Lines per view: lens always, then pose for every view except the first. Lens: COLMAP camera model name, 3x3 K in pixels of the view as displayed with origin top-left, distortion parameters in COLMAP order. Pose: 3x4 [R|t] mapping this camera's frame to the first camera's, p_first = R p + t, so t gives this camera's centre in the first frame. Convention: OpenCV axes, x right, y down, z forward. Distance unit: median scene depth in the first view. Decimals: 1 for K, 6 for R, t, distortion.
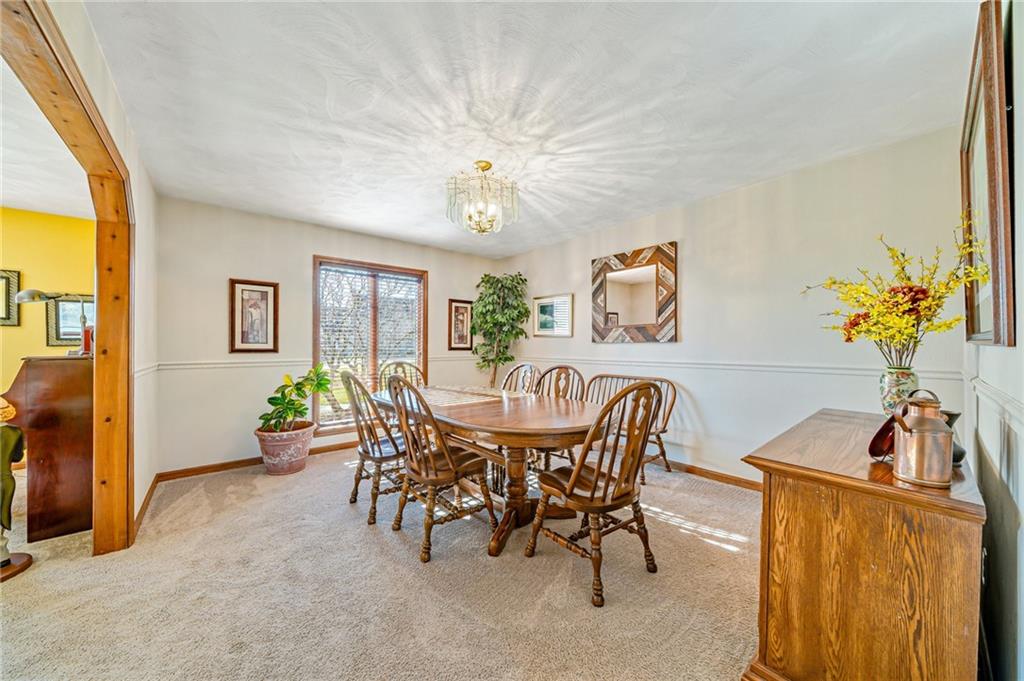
lens RADIAL K [[352.3, 0, 508.9], [0, 352.3, 342.1], [0, 0, 1]] dist [-0.000914, 0.000141]
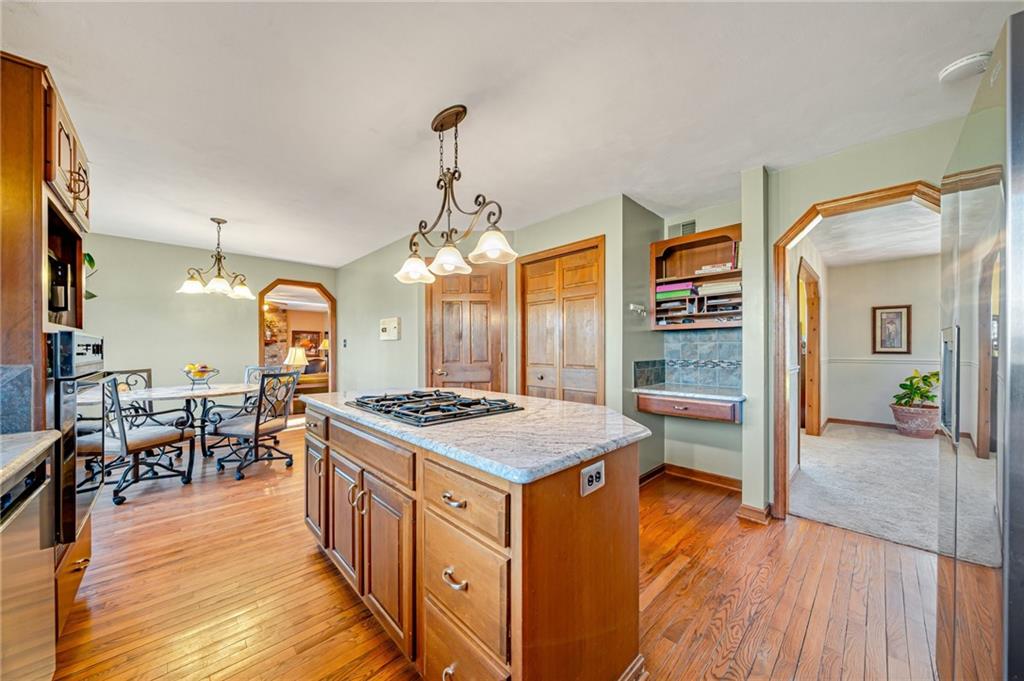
lens RADIAL K [[352.3, 0, 506.7], [0, 352.3, 349.4], [0, 0, 1]] dist [-0.000914, 0.000141]
pose [[0.063941, 0.004641, -0.997943, 0.705405], [0.011284, 0.999922, 0.005373, -0.017079], [0.997890, -0.011605, 0.063883, -0.766640]]
